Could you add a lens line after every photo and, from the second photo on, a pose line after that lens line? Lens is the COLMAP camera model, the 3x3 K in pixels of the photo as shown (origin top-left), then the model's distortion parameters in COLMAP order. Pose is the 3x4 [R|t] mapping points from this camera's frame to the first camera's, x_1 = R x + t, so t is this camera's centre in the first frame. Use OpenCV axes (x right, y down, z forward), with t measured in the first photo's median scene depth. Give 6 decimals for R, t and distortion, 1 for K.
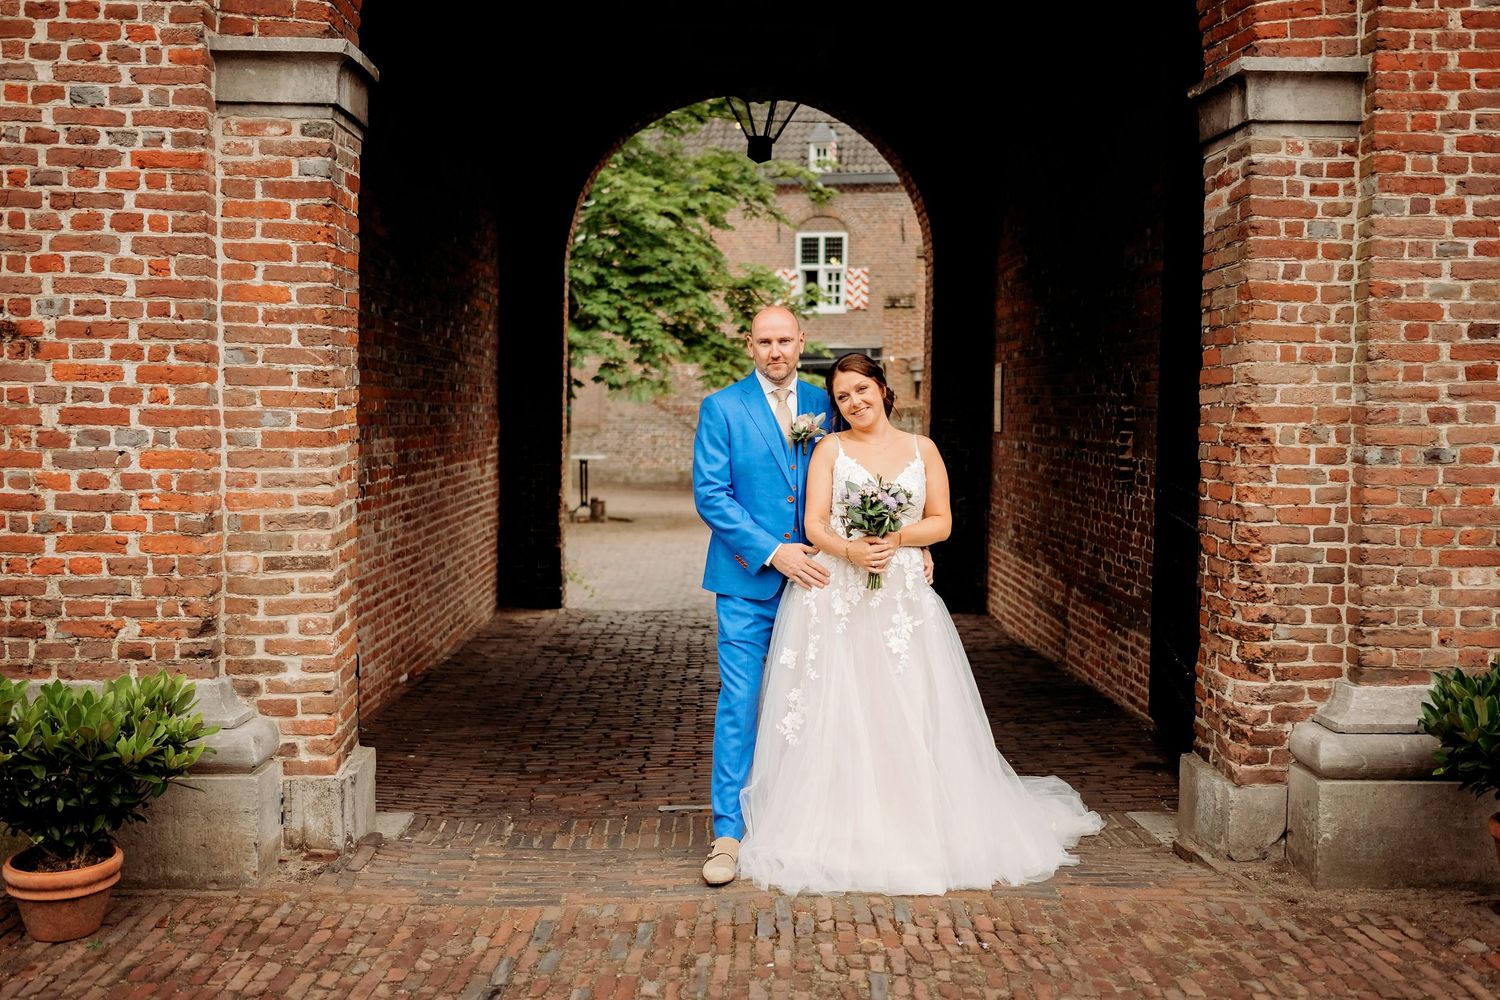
lens RADIAL K [[1663.0, 0, 750.0], [0, 1663.0, 500.0], [0, 0, 1]] dist [0.163716, 0.014631]
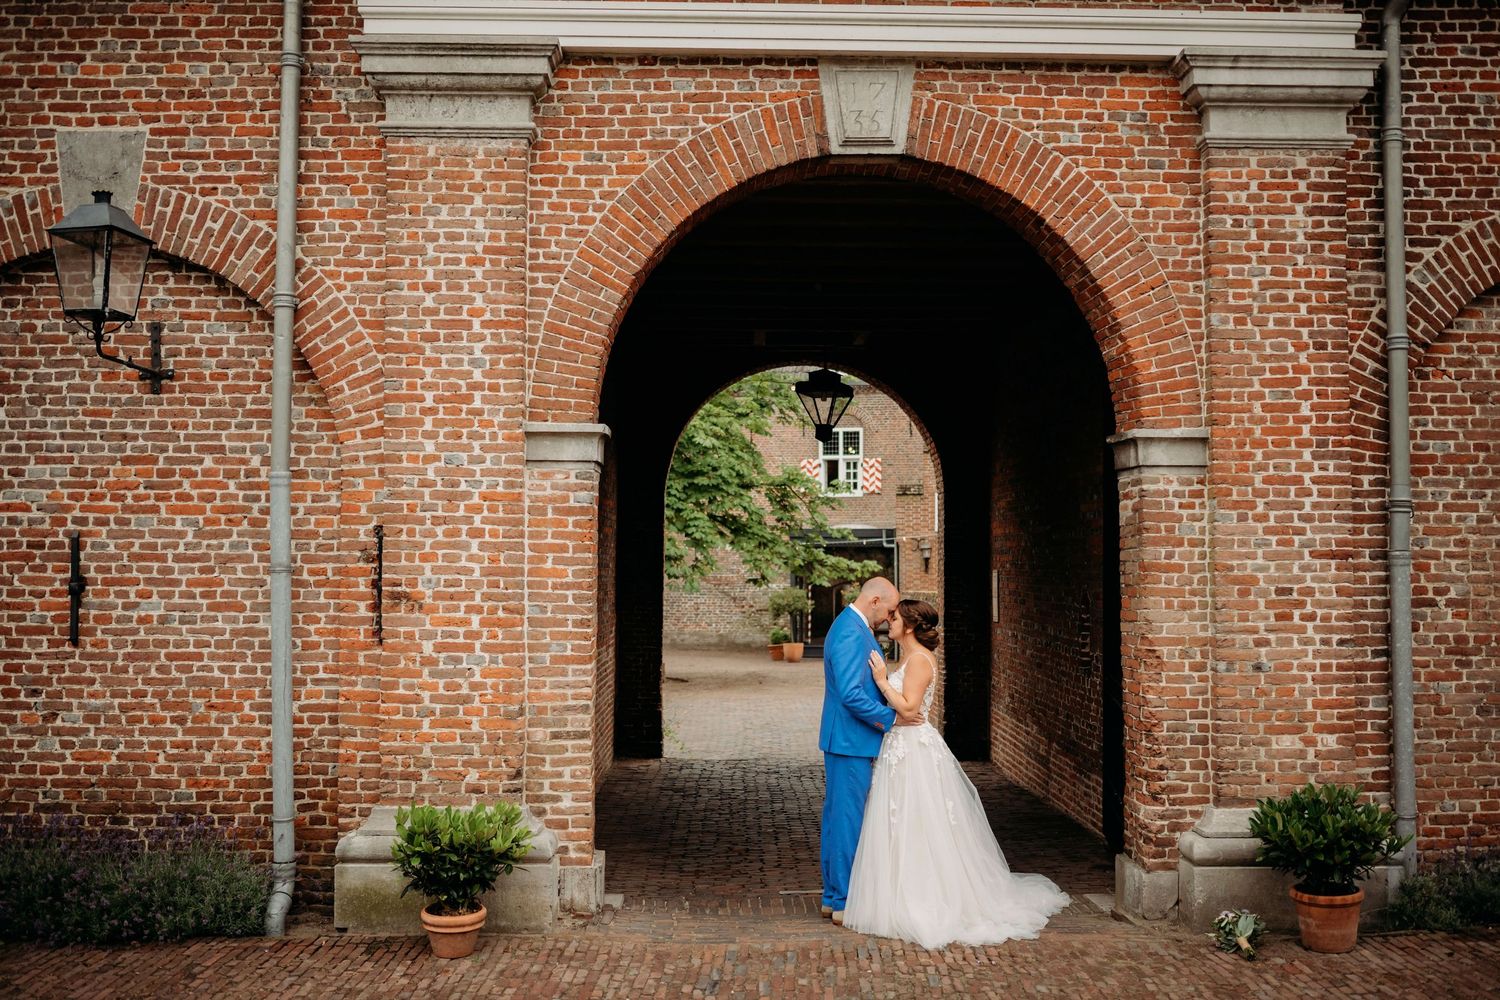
lens RADIAL K [[1481.3, 0, 747.2], [0, 1481.3, 527.9], [0, 0, 1]] dist [0.067169, 0.000663]
pose [[0.999800, -0.007179, -0.018663, -0.065554], [0.005545, 0.996266, -0.086163, -0.037808], [0.019212, 0.086043, 0.996106, -0.458126]]
